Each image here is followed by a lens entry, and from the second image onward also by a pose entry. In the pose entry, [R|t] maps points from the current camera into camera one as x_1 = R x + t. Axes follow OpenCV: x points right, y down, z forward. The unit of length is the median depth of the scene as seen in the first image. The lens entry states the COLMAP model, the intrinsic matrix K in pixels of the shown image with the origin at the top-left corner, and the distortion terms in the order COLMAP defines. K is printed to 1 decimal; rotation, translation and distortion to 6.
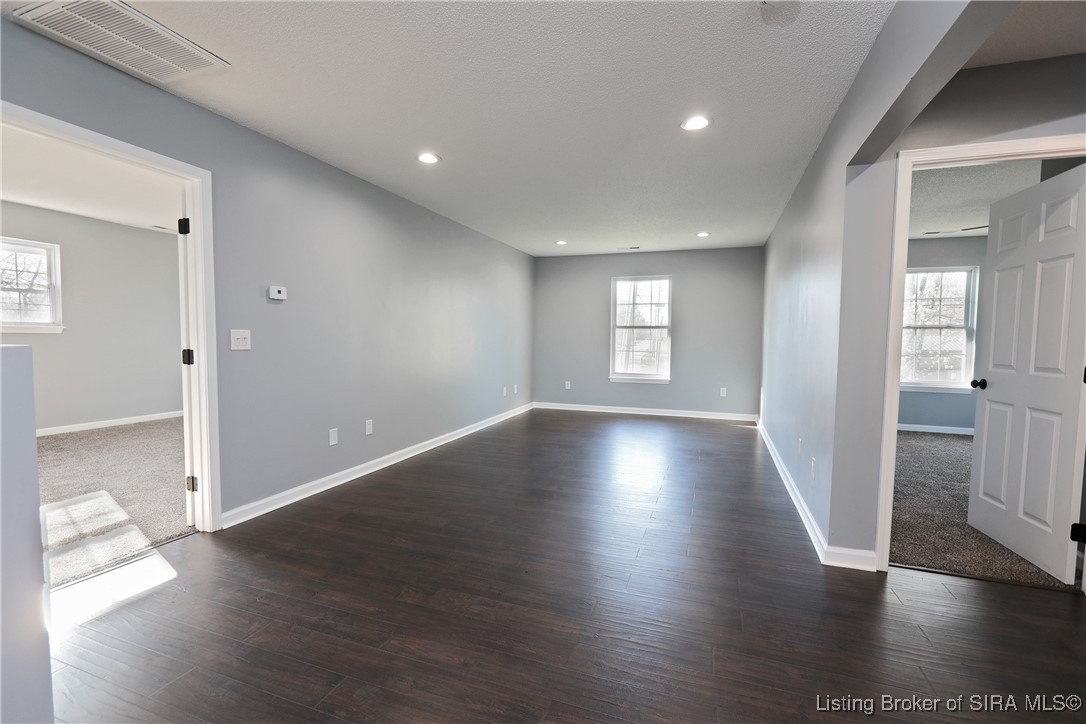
lens RADIAL K [[476.4, 0, 542.1], [0, 476.4, 369.3], [0, 0, 1]] dist [-0.011328, 0.000071]
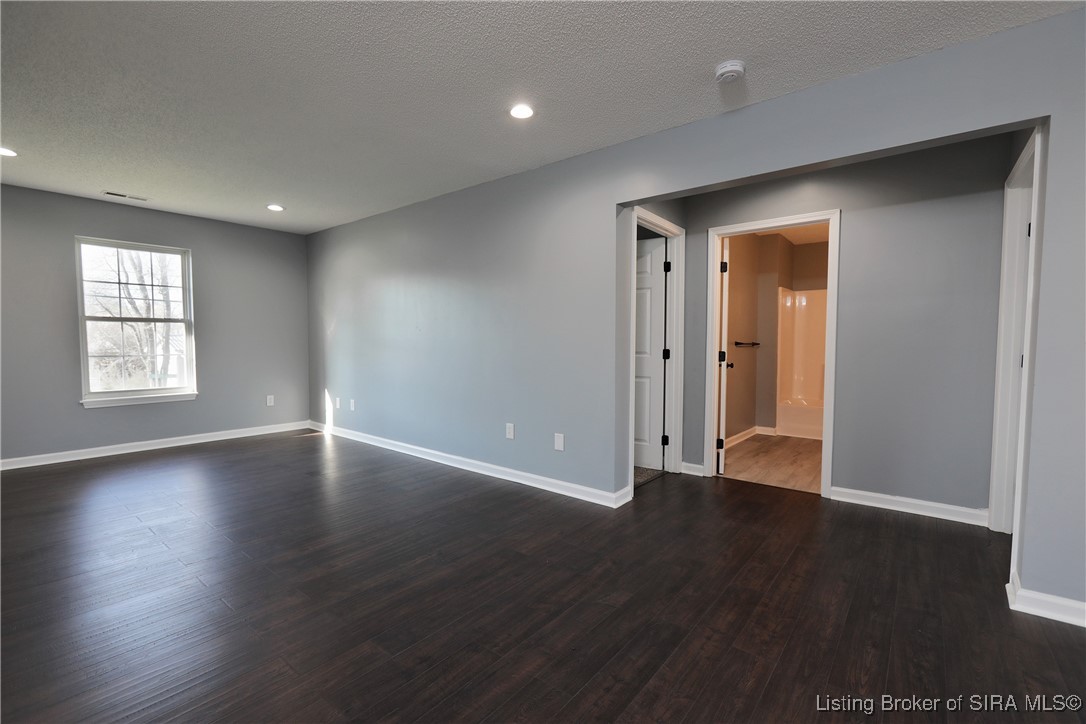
lens RADIAL K [[476.4, 0, 542.1], [0, 476.4, 369.3], [0, 0, 1]] dist [-0.011328, 0.000071]
pose [[0.332604, -0.065480, 0.940791, -0.232229], [0.064913, 0.996810, 0.046430, -0.013962], [-0.940830, 0.045627, 0.335794, 0.254927]]
